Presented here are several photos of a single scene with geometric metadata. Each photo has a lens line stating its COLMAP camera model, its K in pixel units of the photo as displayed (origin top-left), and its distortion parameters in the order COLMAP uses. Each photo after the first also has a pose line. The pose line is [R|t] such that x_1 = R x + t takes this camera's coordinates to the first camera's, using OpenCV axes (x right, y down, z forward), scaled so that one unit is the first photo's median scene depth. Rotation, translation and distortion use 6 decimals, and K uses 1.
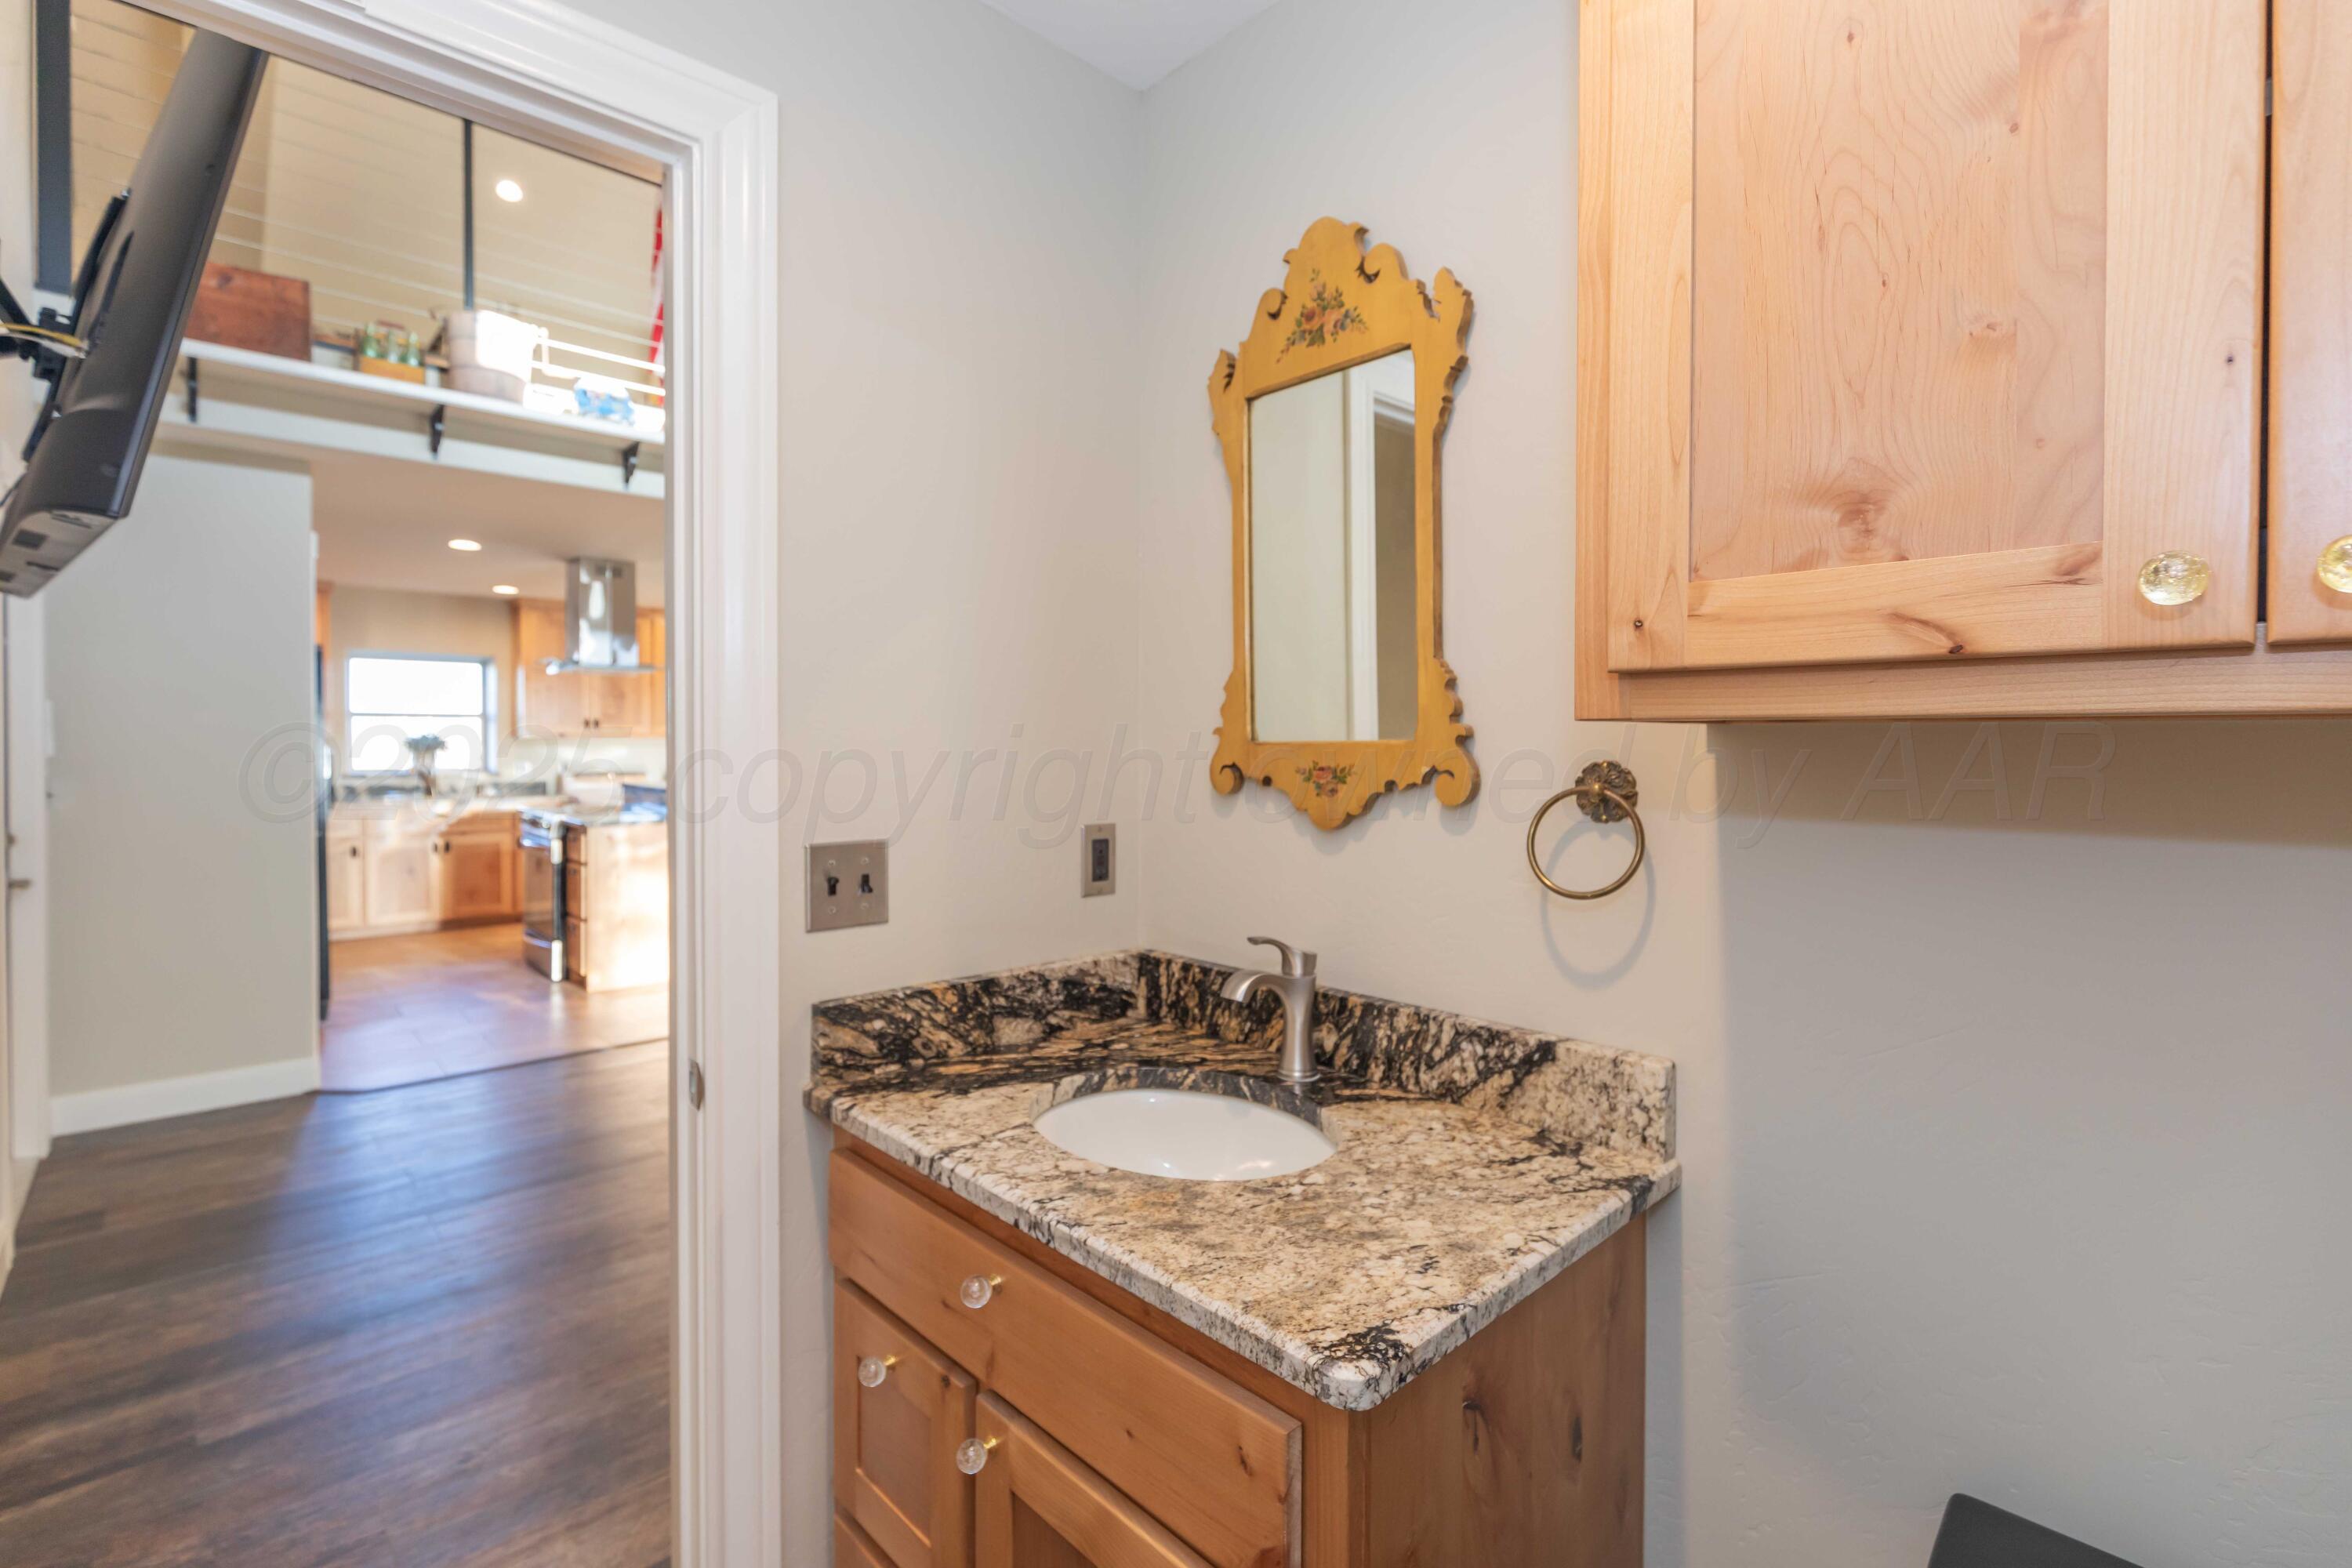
lens RADIAL K [[1067.0, 0, 1183.3], [0, 1067.0, 759.0], [0, 0, 1]] dist [0.003882, 0.000860]
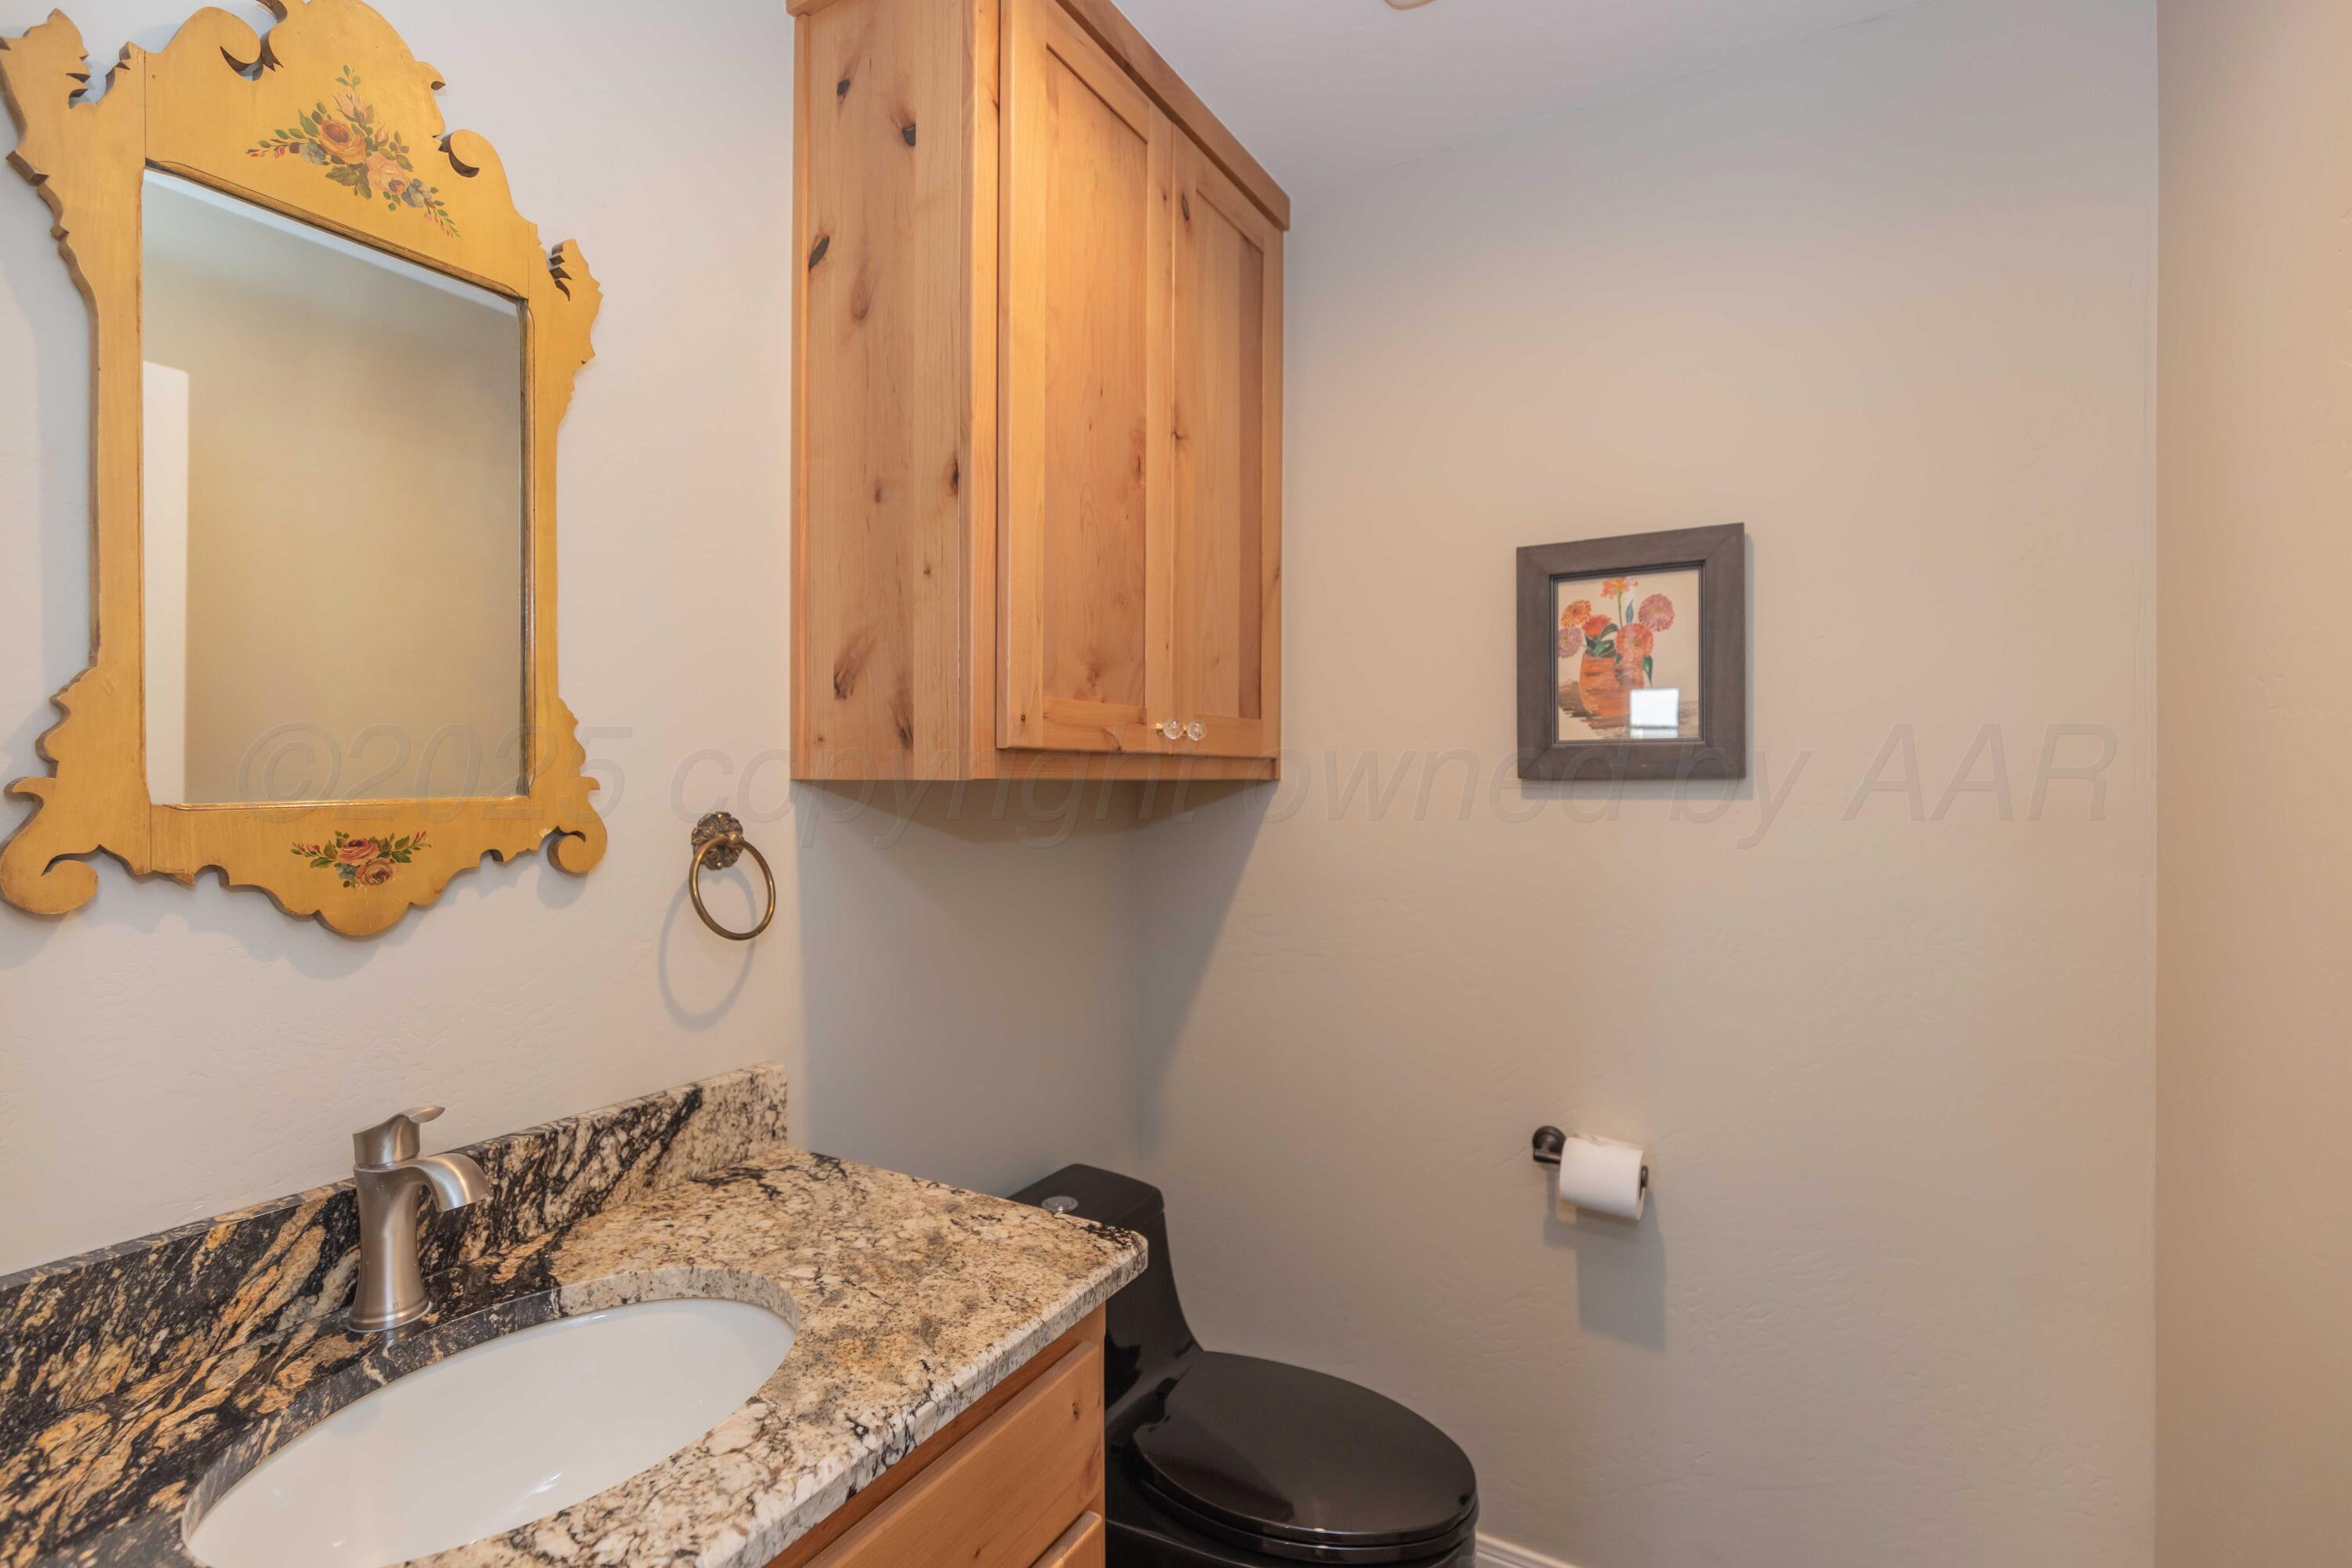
lens RADIAL K [[1067.0, 0, 1184.4], [0, 1067.0, 780.9], [0, 0, 1]] dist [0.003882, 0.000860]
pose [[-0.292033, -0.004312, 0.956398, -0.778887], [0.015010, 0.999846, 0.009091, -0.032874], [-0.956290, 0.017010, -0.291924, 0.861001]]
